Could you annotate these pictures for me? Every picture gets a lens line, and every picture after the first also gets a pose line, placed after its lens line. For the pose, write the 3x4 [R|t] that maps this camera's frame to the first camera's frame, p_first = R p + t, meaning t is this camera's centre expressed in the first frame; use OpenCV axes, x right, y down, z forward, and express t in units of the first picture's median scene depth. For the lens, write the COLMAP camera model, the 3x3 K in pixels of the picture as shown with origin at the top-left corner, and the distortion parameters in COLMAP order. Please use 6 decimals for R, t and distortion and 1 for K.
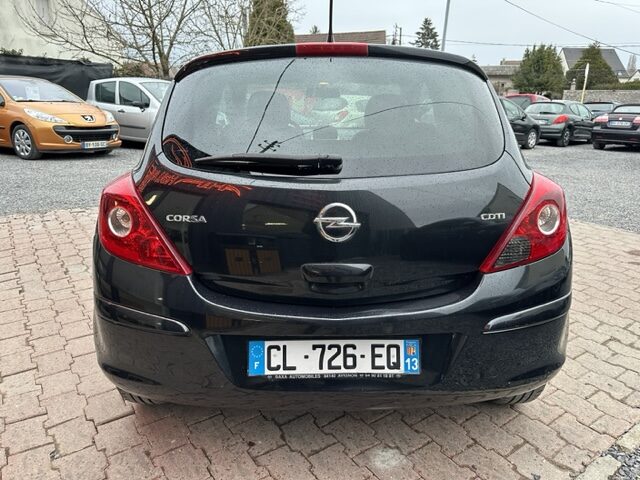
lens RADIAL K [[447.4, 0, 320.0], [0, 447.4, 240.0], [0, 0, 1]] dist [0.031738, -0.046173]
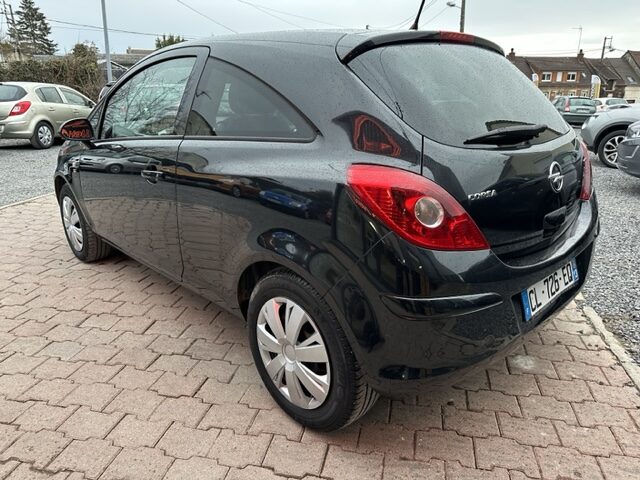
lens RADIAL K [[447.4, 0, 320.0], [0, 447.4, 240.0], [0, 0, 1]] dist [0.031738, -0.046173]
pose [[0.736678, -0.219269, 0.639708, -0.981596], [0.205444, 0.973829, 0.097207, -0.097107], [-0.644281, 0.059814, 0.762447, 0.354106]]
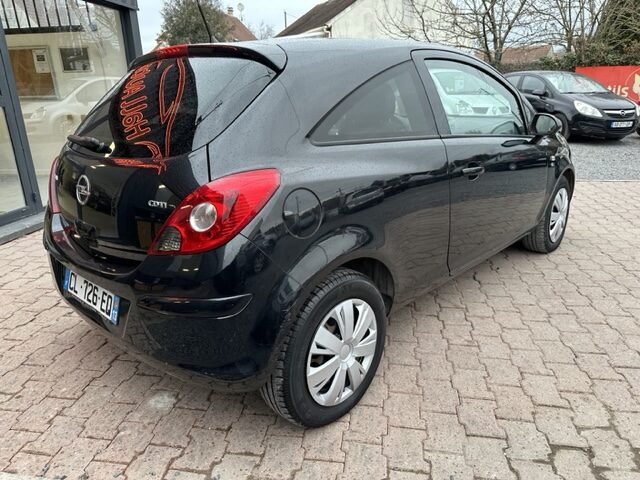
lens RADIAL K [[447.4, 0, 320.0], [0, 447.4, 240.0], [0, 0, 1]] dist [0.031738, -0.046173]
pose [[0.725610, 0.193989, -0.660196, 1.093438], [-0.175652, 0.979871, 0.094864, -0.108431], [0.665309, 0.047130, 0.745079, 0.358612]]
